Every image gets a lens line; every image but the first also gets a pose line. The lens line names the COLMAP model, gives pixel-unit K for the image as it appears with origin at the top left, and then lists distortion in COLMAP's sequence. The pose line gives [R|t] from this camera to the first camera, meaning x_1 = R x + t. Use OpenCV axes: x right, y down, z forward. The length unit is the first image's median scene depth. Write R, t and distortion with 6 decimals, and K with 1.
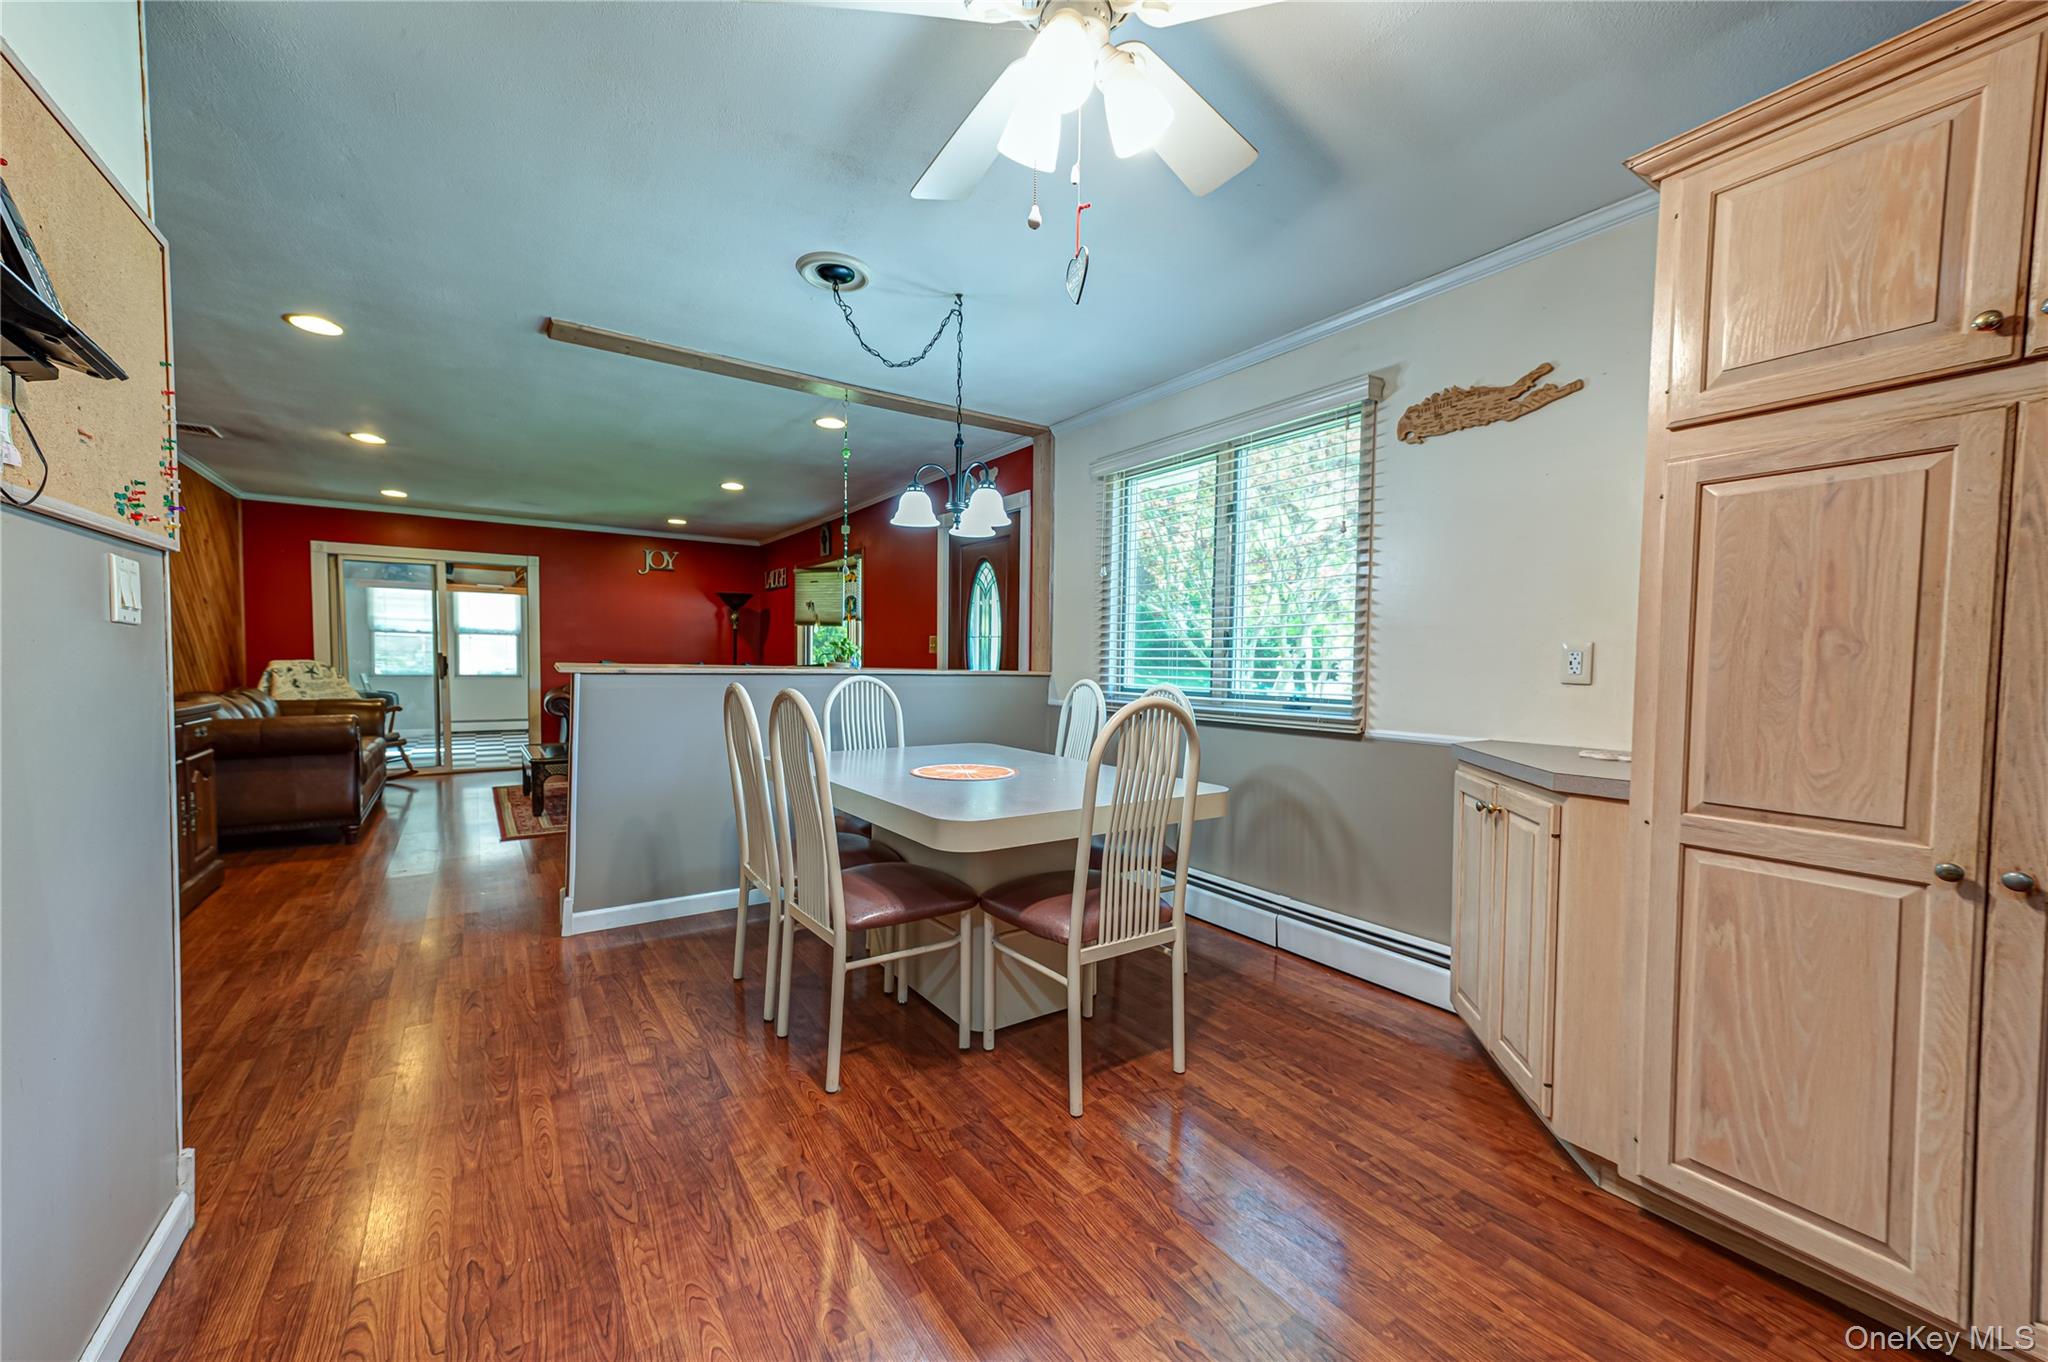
lens RADIAL K [[793.2, 0, 1020.1], [0, 793.2, 692.1], [0, 0, 1]] dist [0.007318, 0.000204]
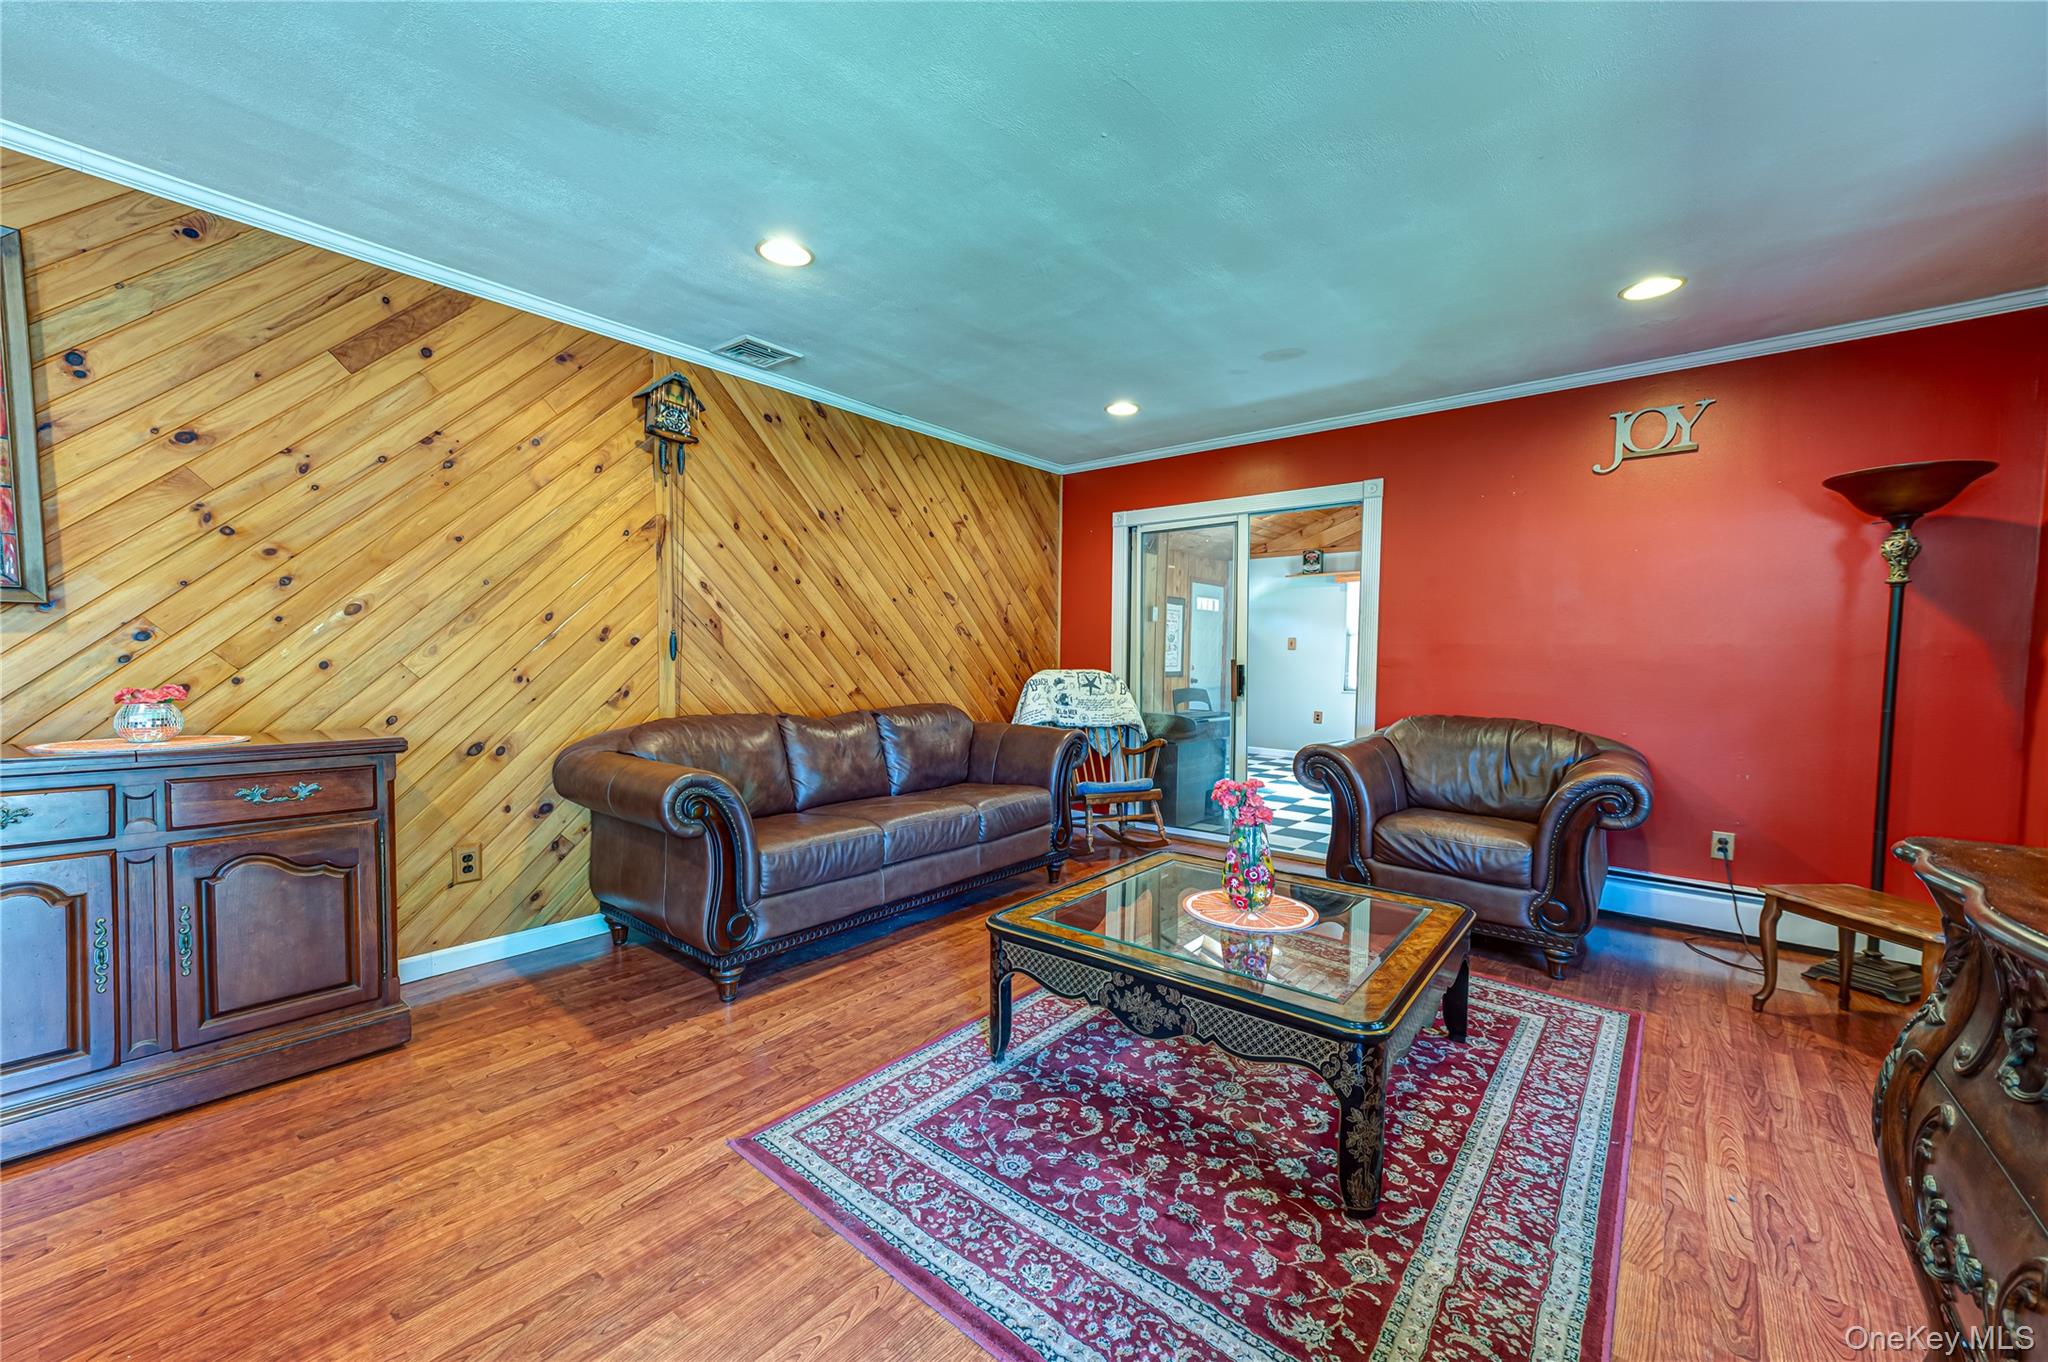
lens RADIAL K [[793.2, 0, 1030.7], [0, 793.2, 685.7], [0, 0, 1]] dist [0.007318, 0.000204]
pose [[0.276144, 0.025299, -0.960783, -0.408582], [-0.044653, 0.998912, 0.013469, -0.072060], [0.960078, 0.039182, 0.276973, 1.646415]]
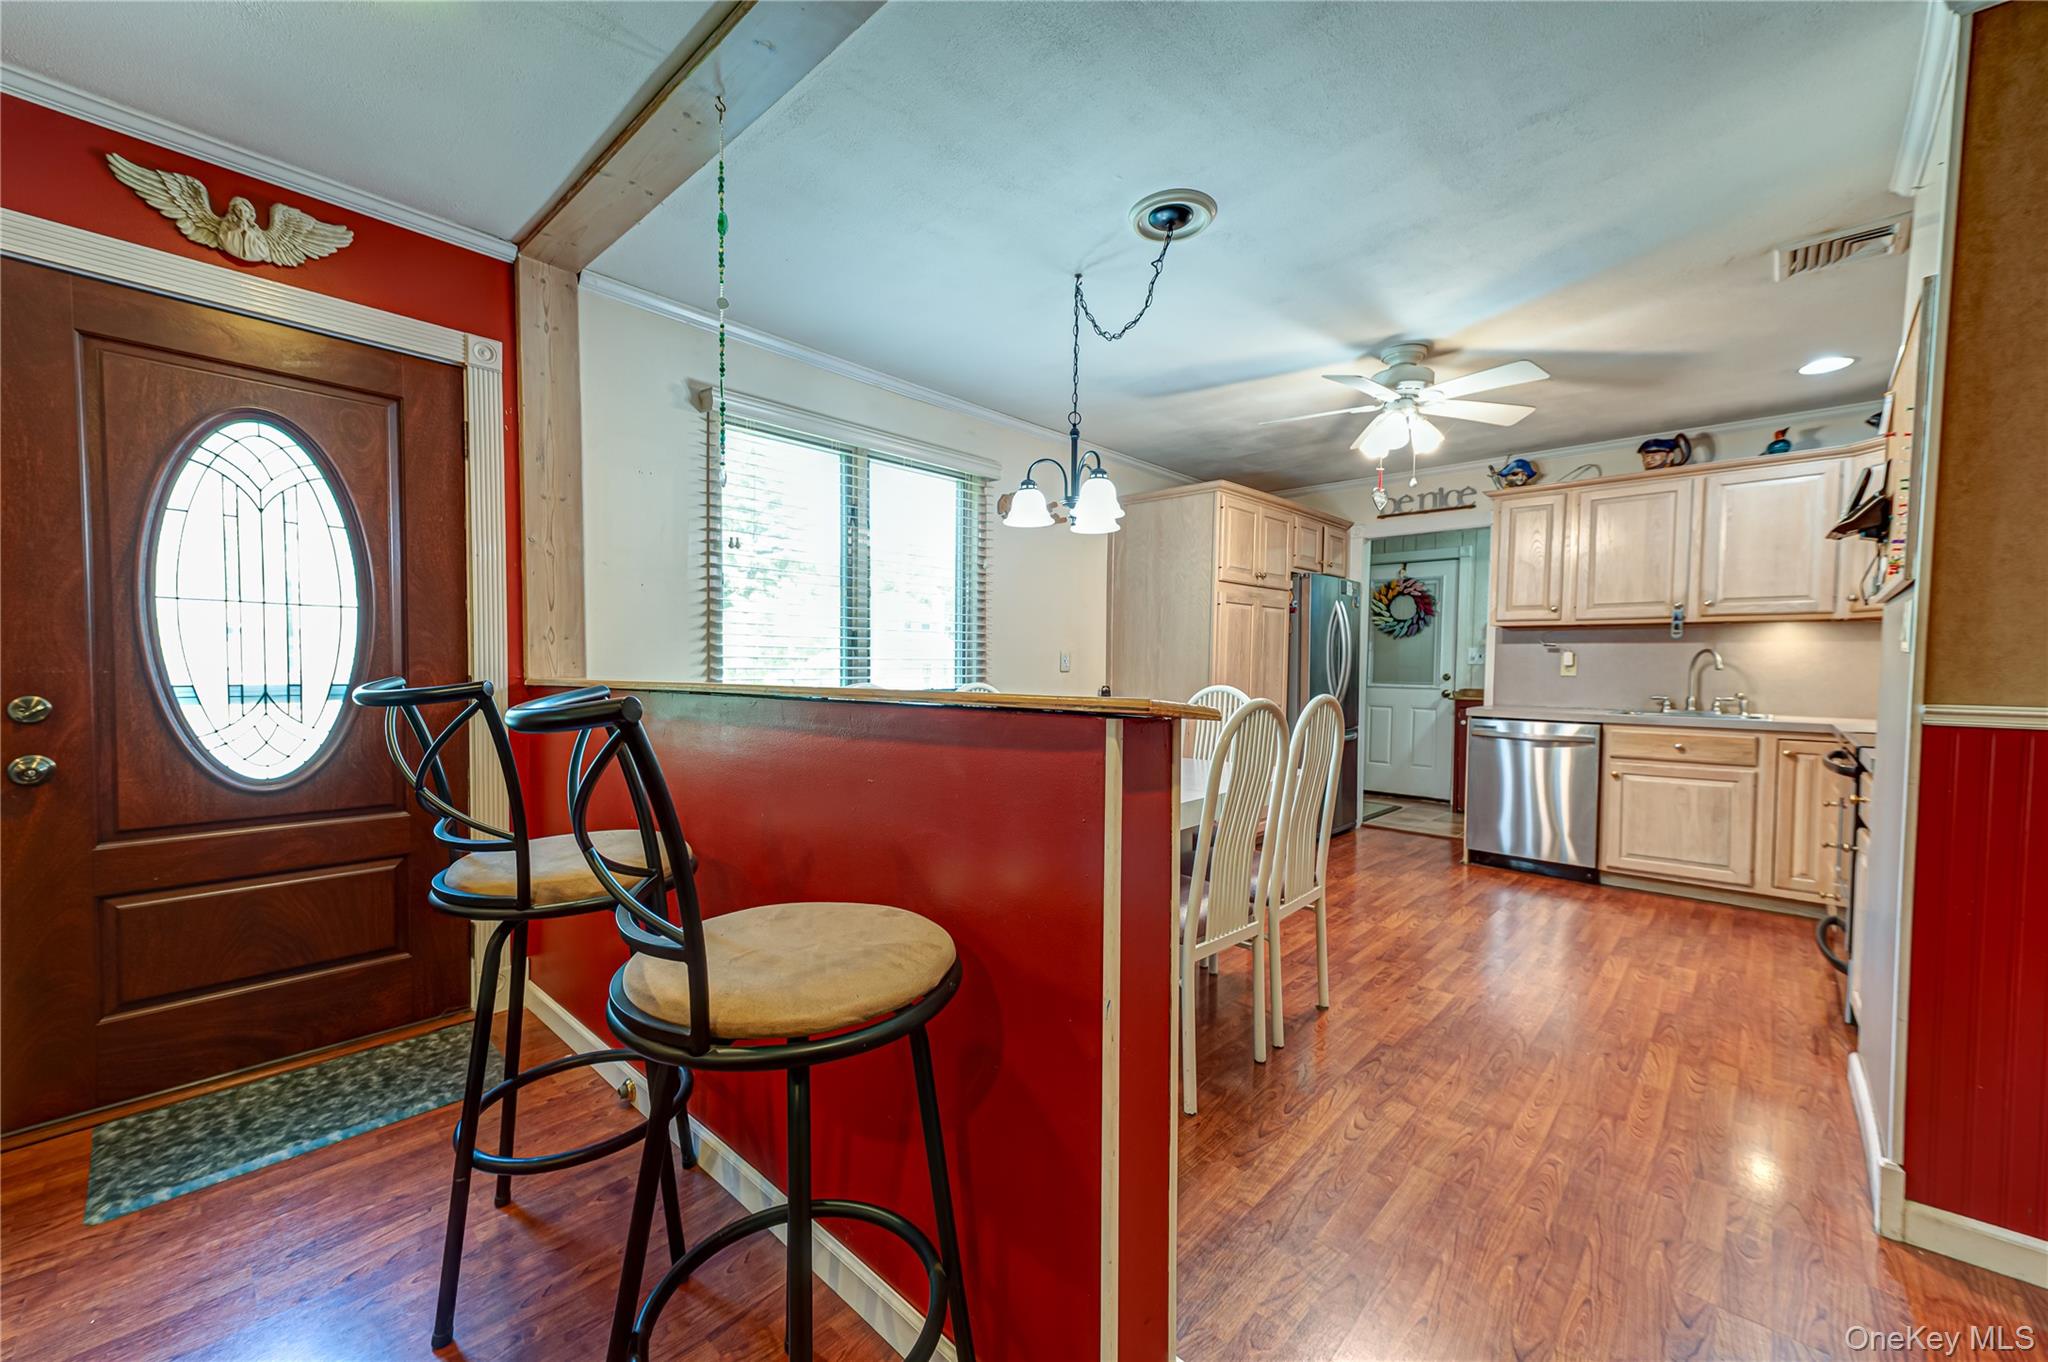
lens RADIAL K [[793.2, 0, 1017.7], [0, 793.2, 692.2], [0, 0, 1]] dist [0.007318, 0.000204]
pose [[-0.214468, -0.057200, 0.975055, -0.931963], [0.026663, 0.997569, 0.064385, -0.065293], [-0.976367, 0.039807, -0.212421, 1.200186]]
